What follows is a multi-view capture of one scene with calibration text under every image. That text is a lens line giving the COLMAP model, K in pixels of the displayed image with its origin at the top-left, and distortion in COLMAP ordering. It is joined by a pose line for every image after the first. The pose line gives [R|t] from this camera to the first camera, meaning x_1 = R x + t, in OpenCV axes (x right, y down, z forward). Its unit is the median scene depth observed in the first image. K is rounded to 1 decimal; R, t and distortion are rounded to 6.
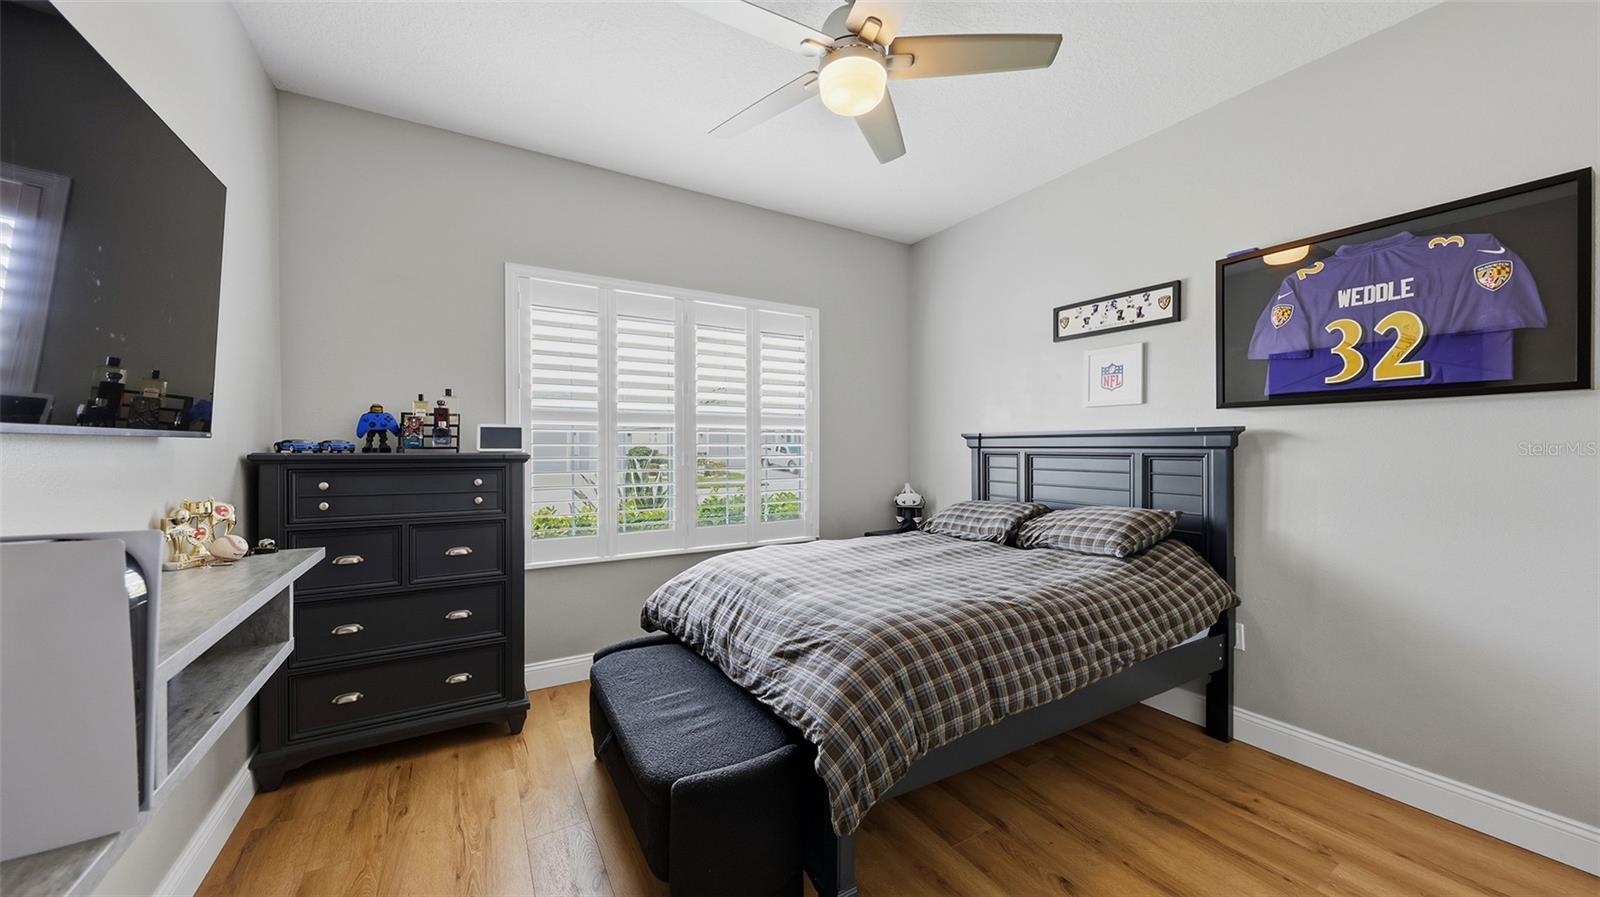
lens RADIAL K [[555.6, 0, 799.4], [0, 555.6, 447.1], [0, 0, 1]] dist [0.004891, -0.001430]
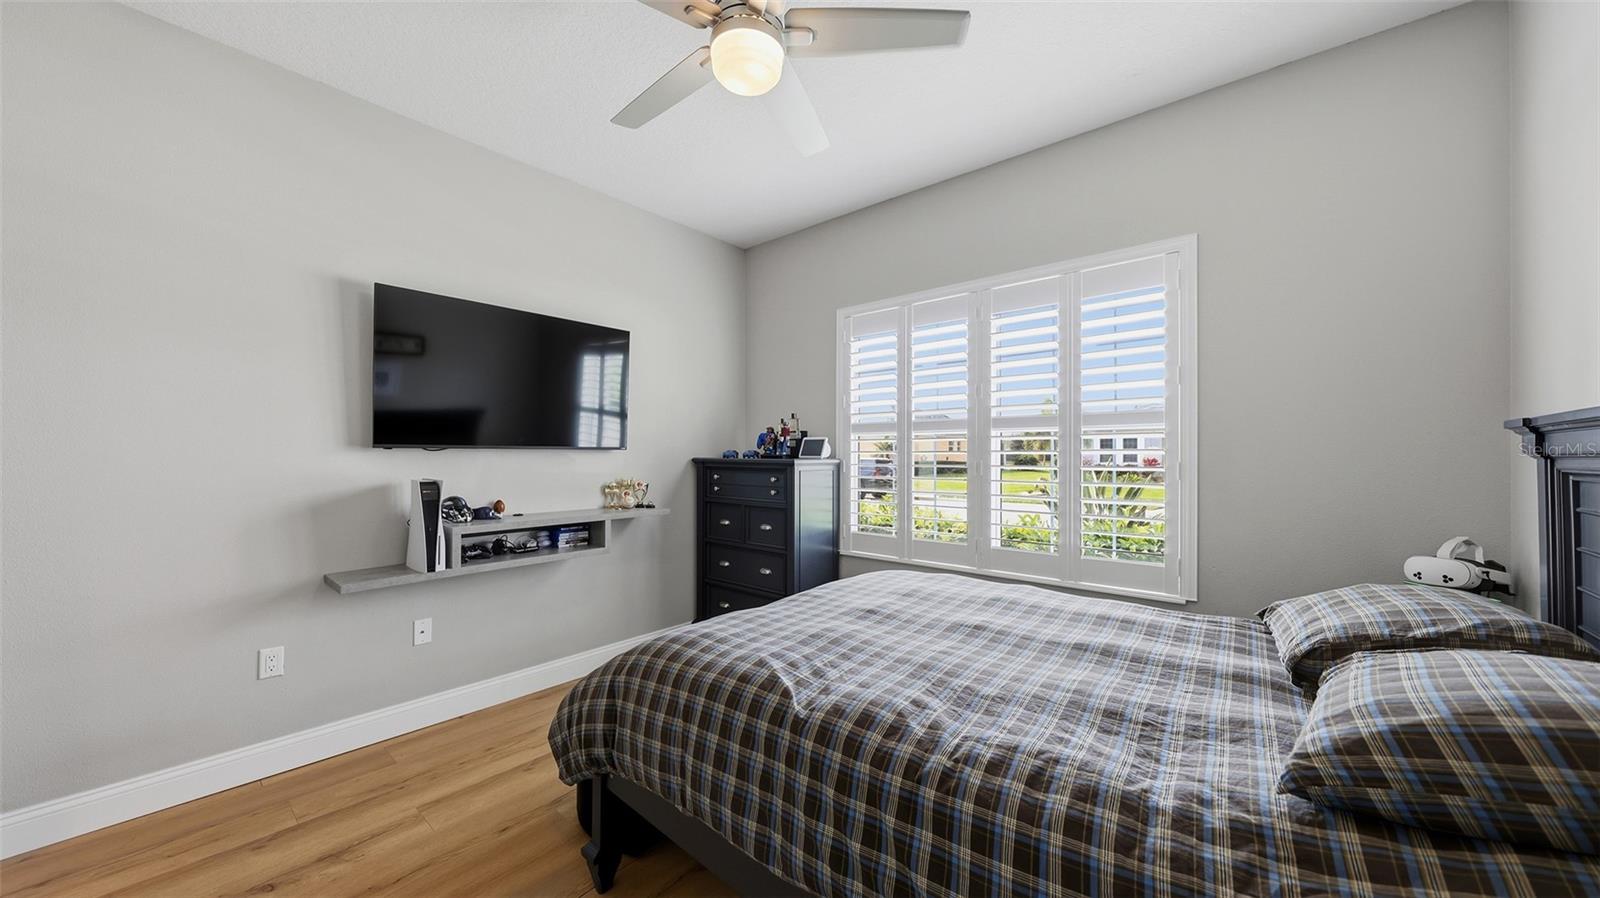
lens RADIAL K [[555.6, 0, 803.6], [0, 555.6, 448.6], [0, 0, 1]] dist [0.004891, -0.001430]
pose [[0.327068, -0.015033, -0.944881, 0.639600], [-0.005814, 0.999823, -0.017920, 0.007890], [0.944983, 0.011355, 0.326922, 0.516797]]
